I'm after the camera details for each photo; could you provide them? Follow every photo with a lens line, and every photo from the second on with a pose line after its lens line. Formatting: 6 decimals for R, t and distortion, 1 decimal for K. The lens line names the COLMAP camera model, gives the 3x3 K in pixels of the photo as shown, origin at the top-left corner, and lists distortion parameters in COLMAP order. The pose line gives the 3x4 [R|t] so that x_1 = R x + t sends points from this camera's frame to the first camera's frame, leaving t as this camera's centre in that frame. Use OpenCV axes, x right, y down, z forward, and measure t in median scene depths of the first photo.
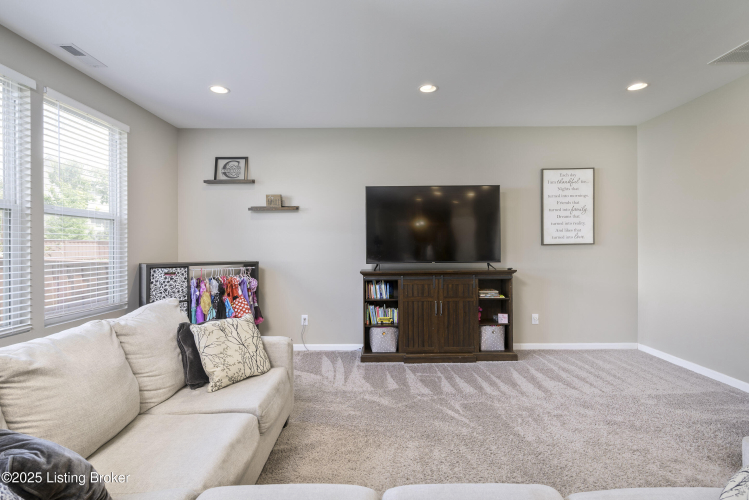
lens RADIAL K [[361.7, 0, 376.8], [0, 361.7, 246.4], [0, 0, 1]] dist [0.000948, 0.000010]
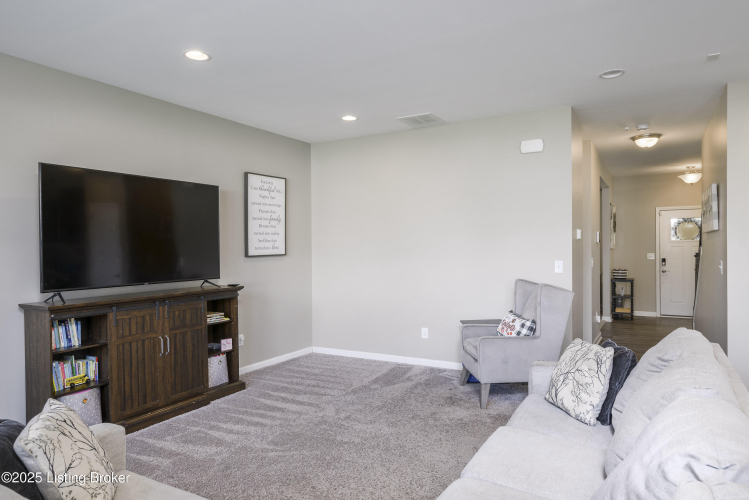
lens RADIAL K [[478.1, 0, 375.1], [0, 478.1, 251.7], [0, 0, 1]] dist [-0.010939, -0.002771]
pose [[0.497441, -0.006581, 0.867473, -0.449988], [0.005676, 0.999975, 0.004331, -0.021223], [-0.867479, 0.002769, 0.497466, 0.142521]]
